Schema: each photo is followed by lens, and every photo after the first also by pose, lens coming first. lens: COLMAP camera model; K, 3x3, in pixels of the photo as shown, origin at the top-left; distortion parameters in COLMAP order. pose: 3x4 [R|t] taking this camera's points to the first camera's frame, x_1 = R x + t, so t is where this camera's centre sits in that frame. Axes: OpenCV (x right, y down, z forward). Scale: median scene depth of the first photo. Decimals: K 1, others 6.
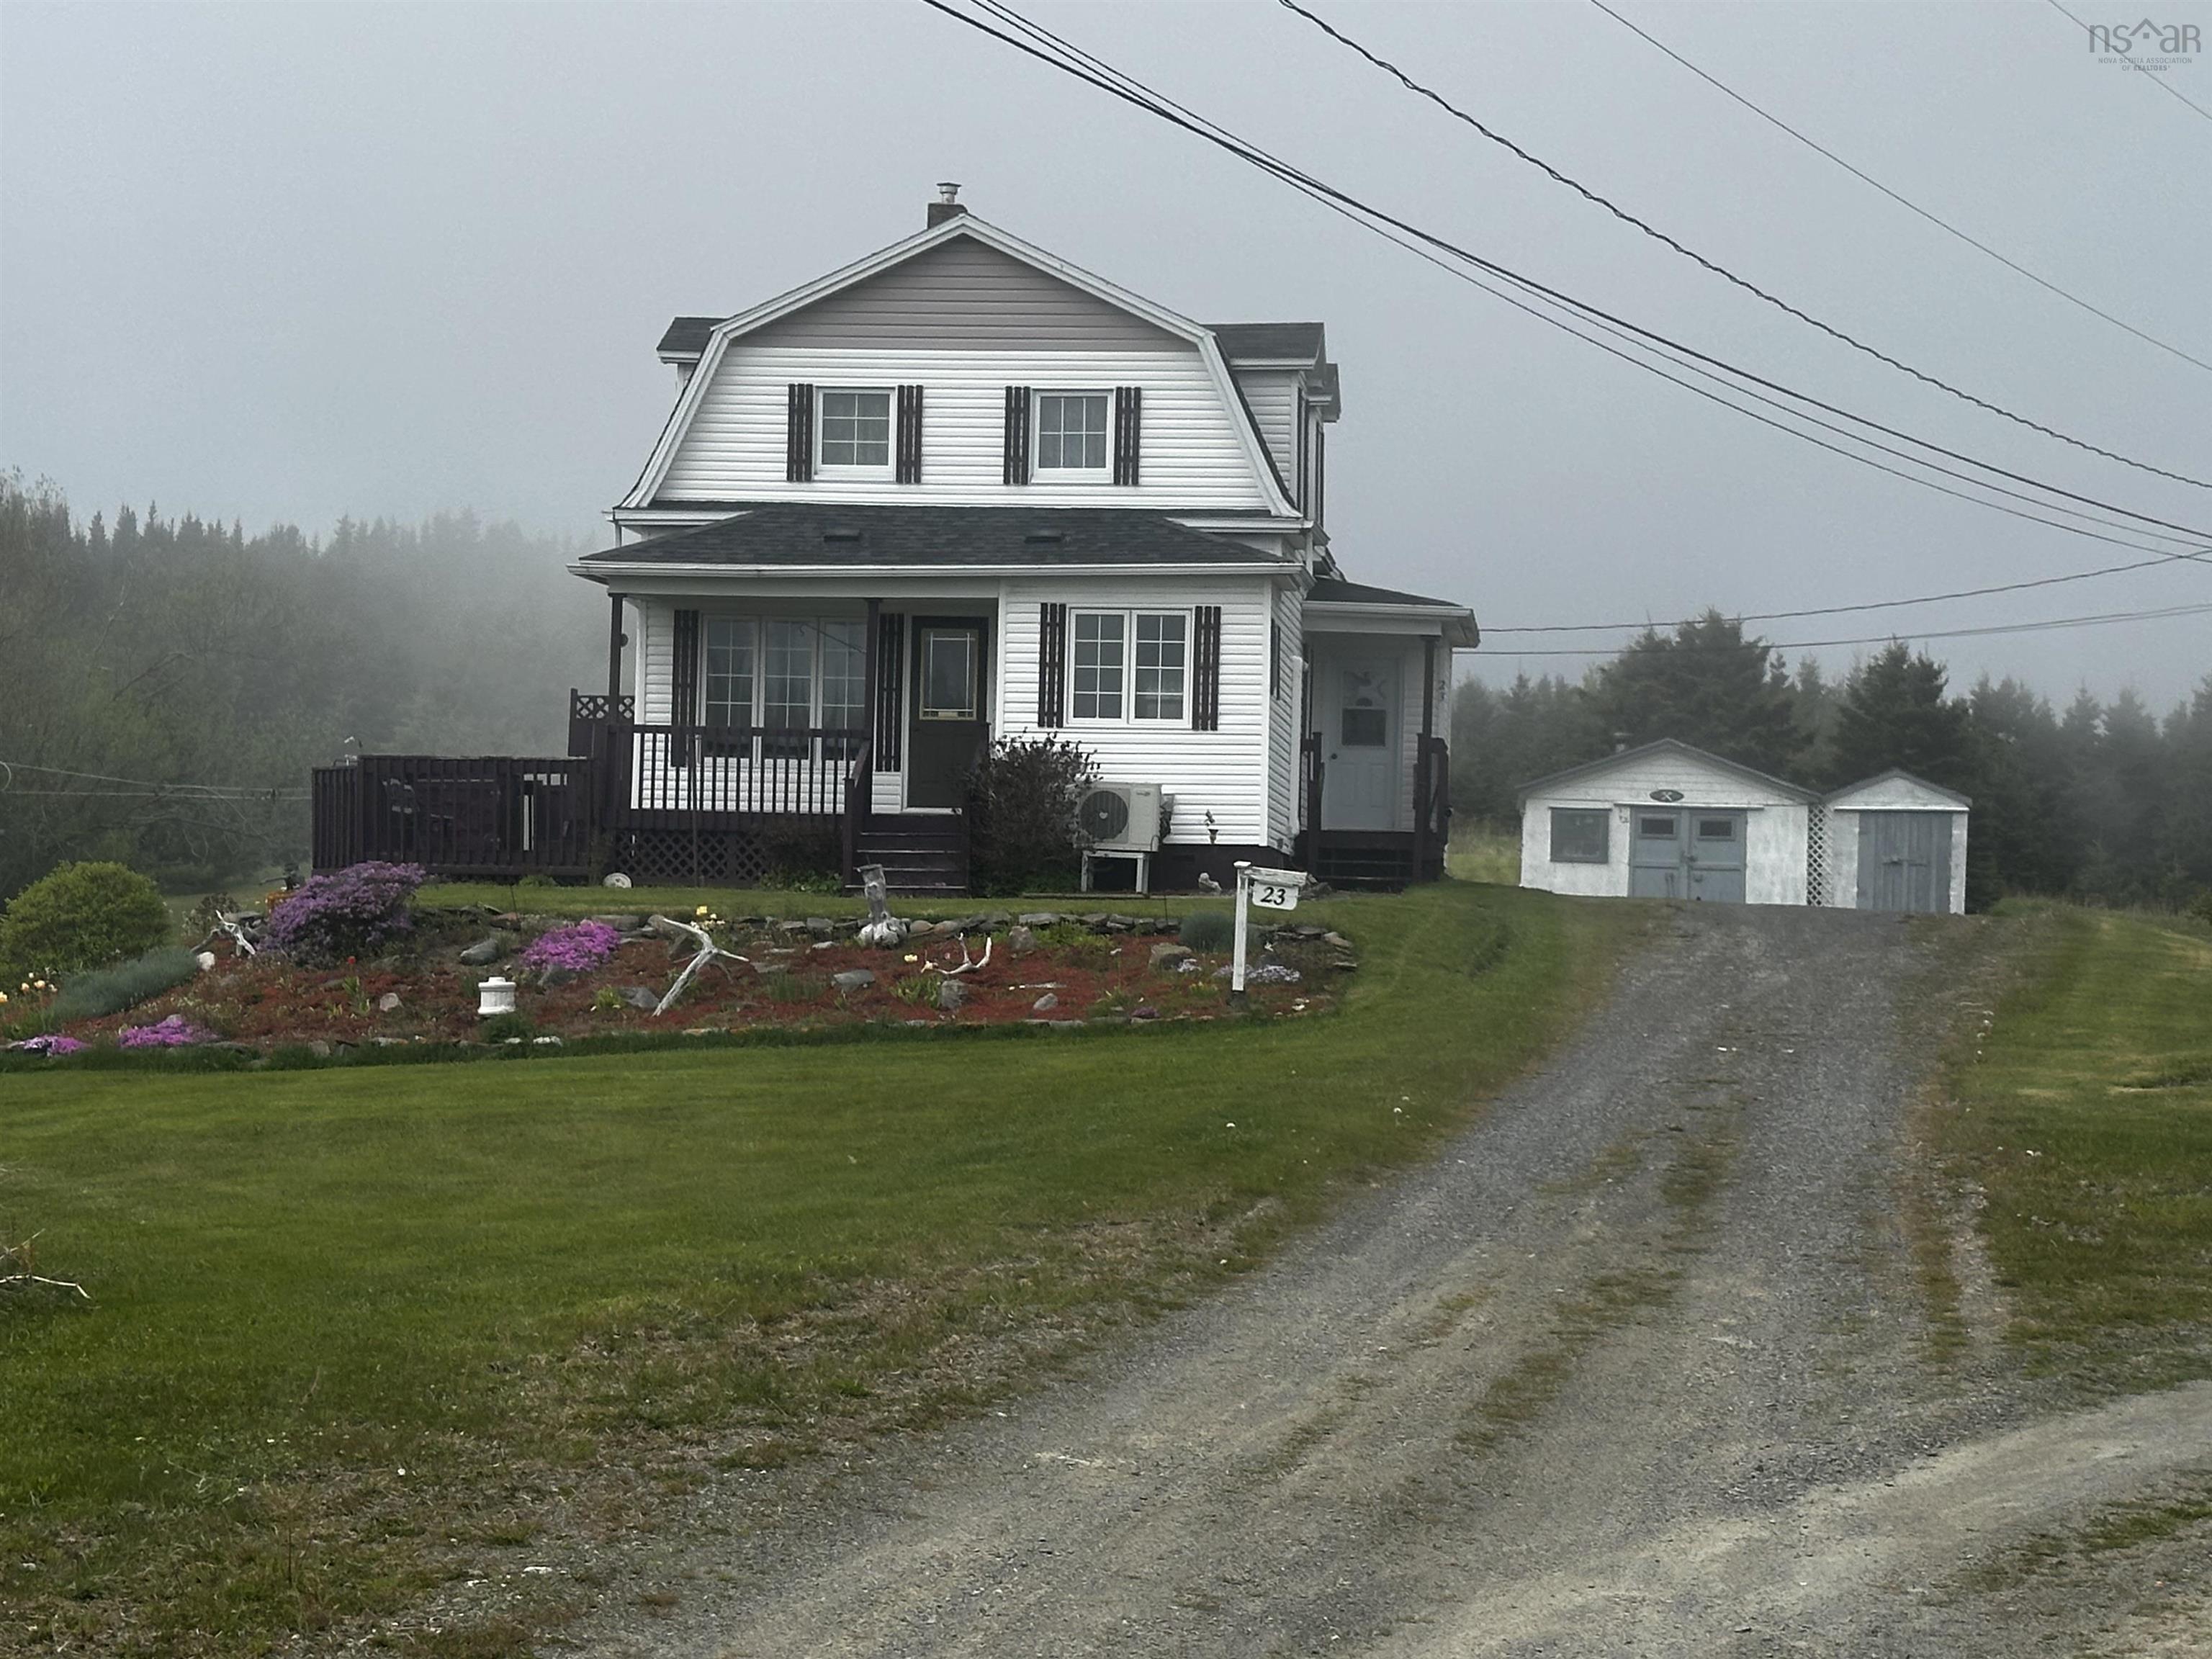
lens RADIAL K [[4619.2, 0, 1106.0], [0, 4619.2, 829.5], [0, 0, 1]] dist [-0.069553, -0.121208]
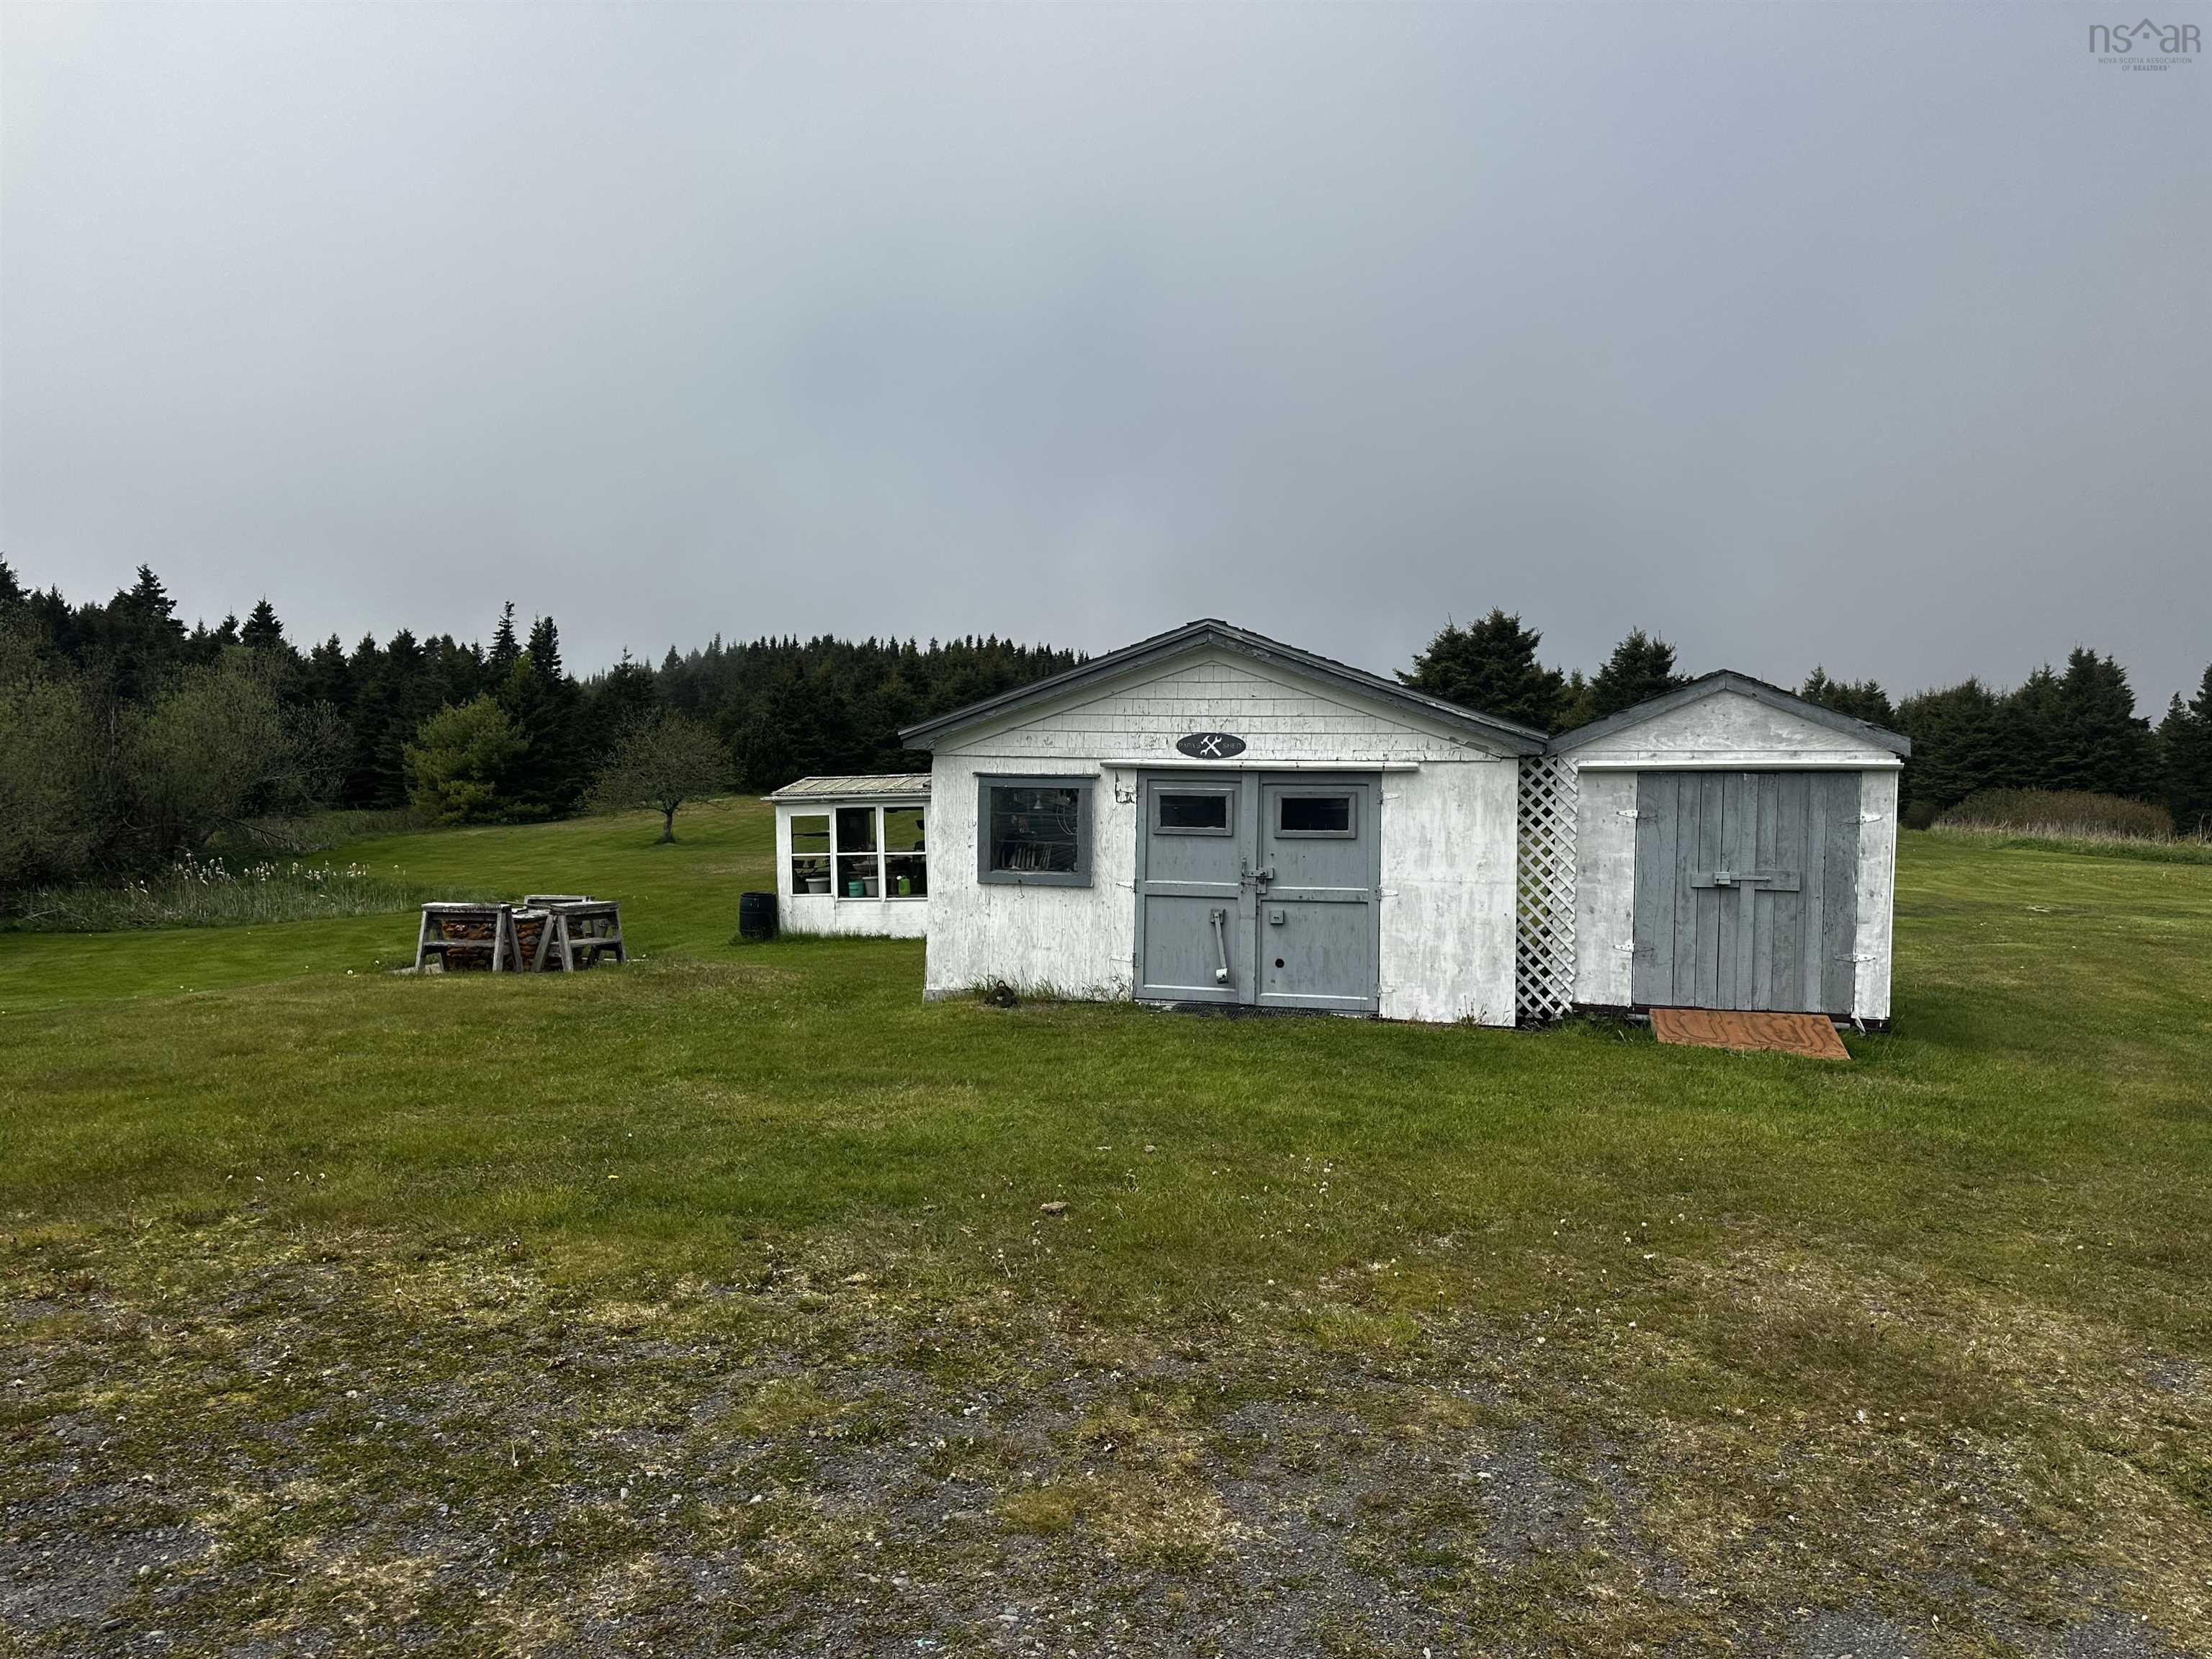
lens RADIAL K [[1572.4, 0, 1106.0], [0, 1572.4, 829.5], [0, 0, 1]] dist [0.022348, -0.001655]
pose [[0.989762, -0.010020, -0.142379, 0.134290], [0.015936, 0.999054, 0.040470, -0.005432], [0.141839, -0.042324, 0.988985, 0.842493]]
